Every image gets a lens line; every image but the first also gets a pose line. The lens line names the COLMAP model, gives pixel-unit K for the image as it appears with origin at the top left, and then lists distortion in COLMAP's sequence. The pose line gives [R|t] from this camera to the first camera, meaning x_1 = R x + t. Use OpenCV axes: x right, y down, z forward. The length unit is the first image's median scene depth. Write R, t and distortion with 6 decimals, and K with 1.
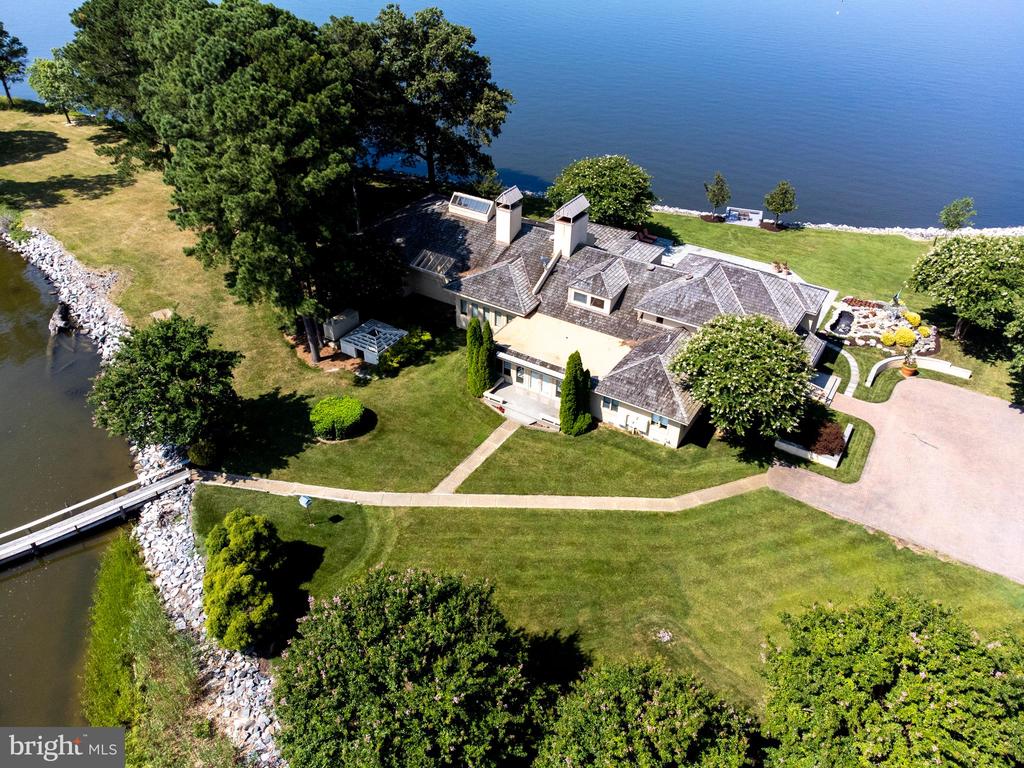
lens RADIAL K [[769.8, 0, 512.0], [0, 769.8, 384.0], [0, 0, 1]] dist [-0.005449, -0.005537]
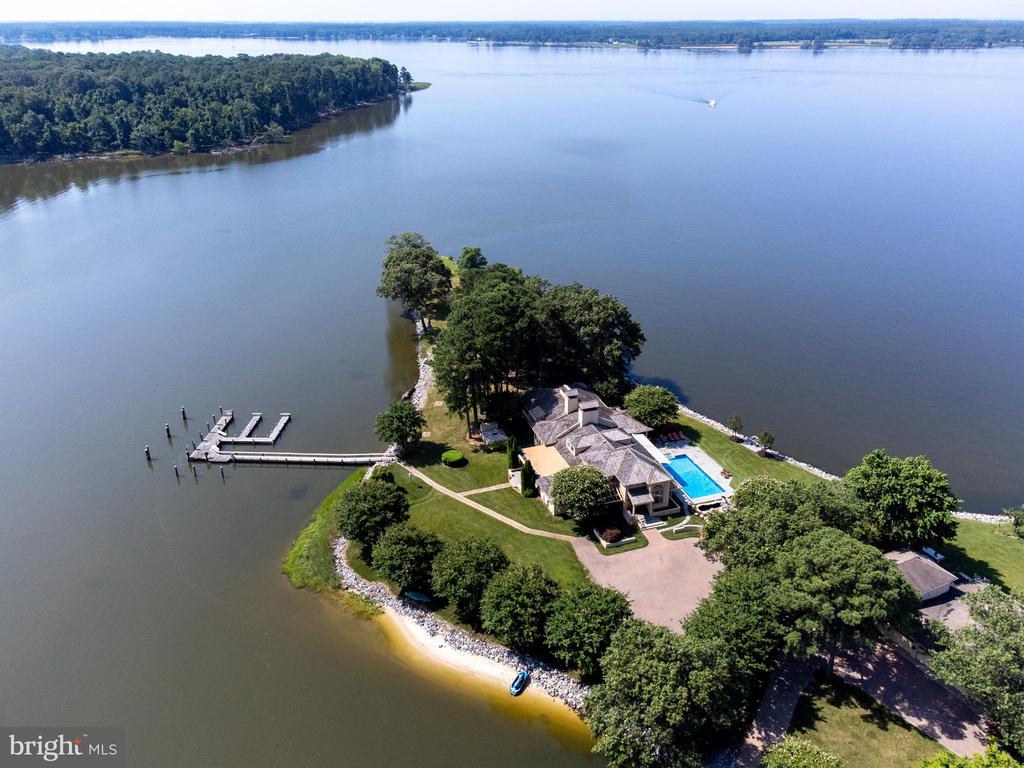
lens RADIAL K [[769.8, 0, 512.0], [0, 769.8, 384.0], [0, 0, 1]] dist [-0.005449, -0.005537]
pose [[0.765482, 0.240340, -0.596887, 1.308825], [-0.350028, 0.933902, -0.072854, -0.064112], [0.539924, 0.264695, 0.799011, -0.901124]]
